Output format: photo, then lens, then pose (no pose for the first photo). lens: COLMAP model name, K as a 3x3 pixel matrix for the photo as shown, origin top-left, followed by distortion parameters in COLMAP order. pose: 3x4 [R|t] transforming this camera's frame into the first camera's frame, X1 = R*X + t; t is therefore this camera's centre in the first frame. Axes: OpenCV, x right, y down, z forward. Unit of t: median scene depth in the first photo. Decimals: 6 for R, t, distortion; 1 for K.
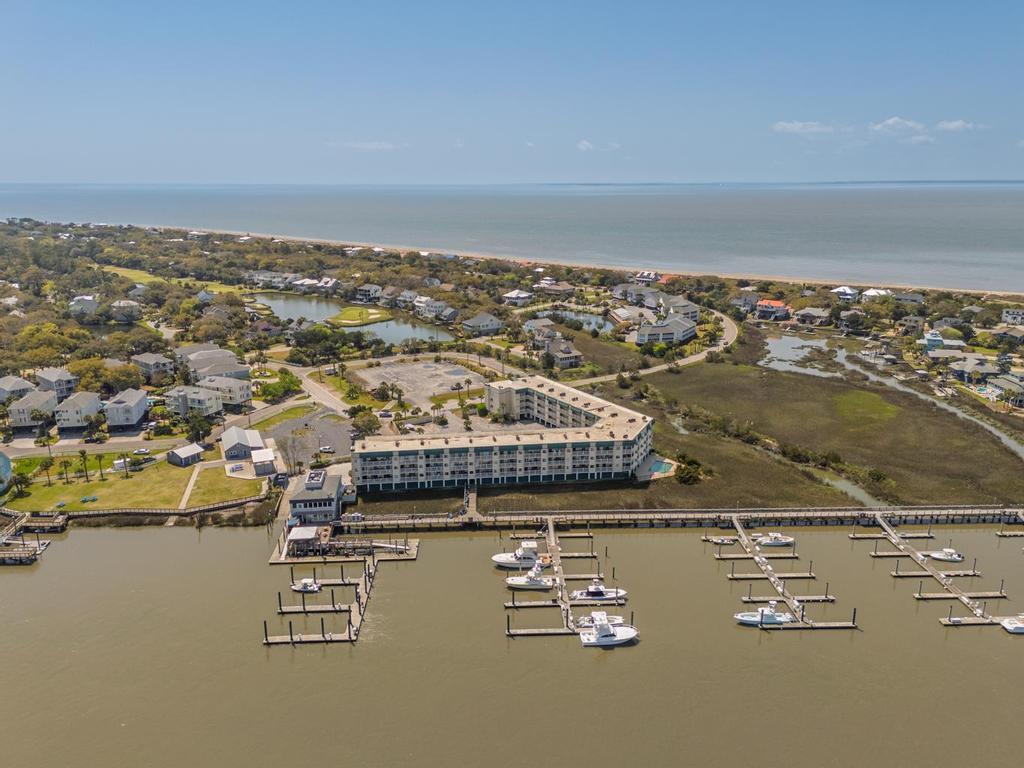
lens RADIAL K [[745.9, 0, 512.0], [0, 745.9, 384.0], [0, 0, 1]] dist [0.074009, -0.066595]
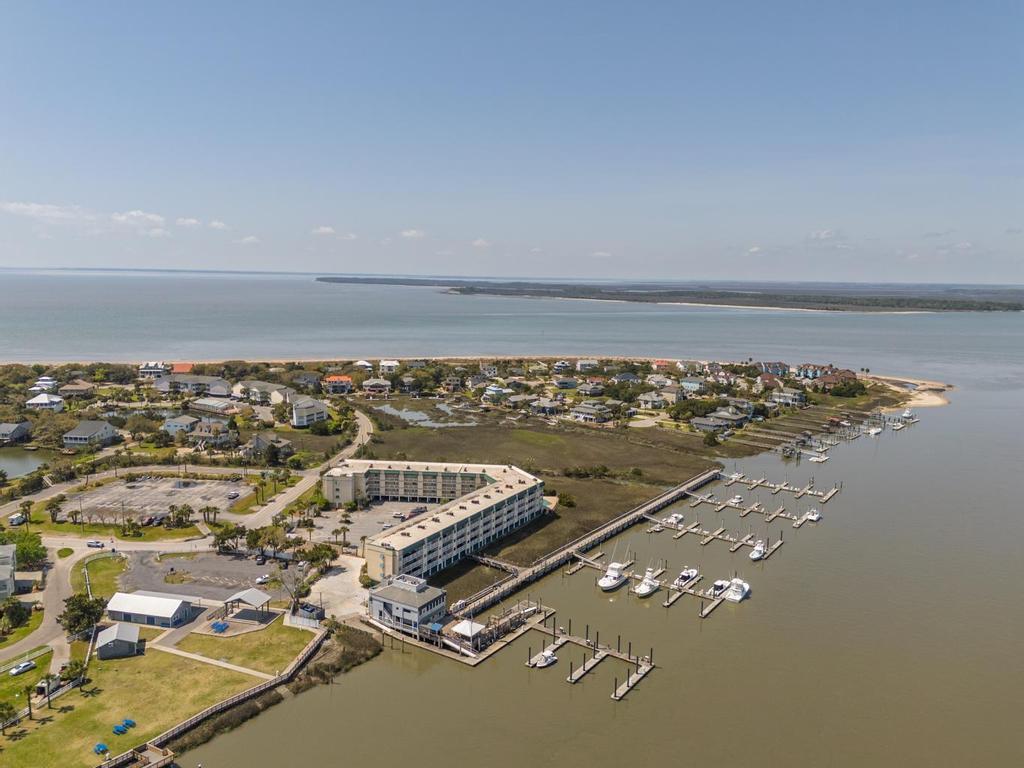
lens RADIAL K [[745.9, 0, 512.0], [0, 745.9, 384.0], [0, 0, 1]] dist [0.074009, -0.066595]
pose [[0.615326, -0.100332, 0.781861, -0.779451], [0.187104, 0.982111, -0.021222, -0.061865], [-0.765745, 0.159348, 0.623091, 0.252811]]
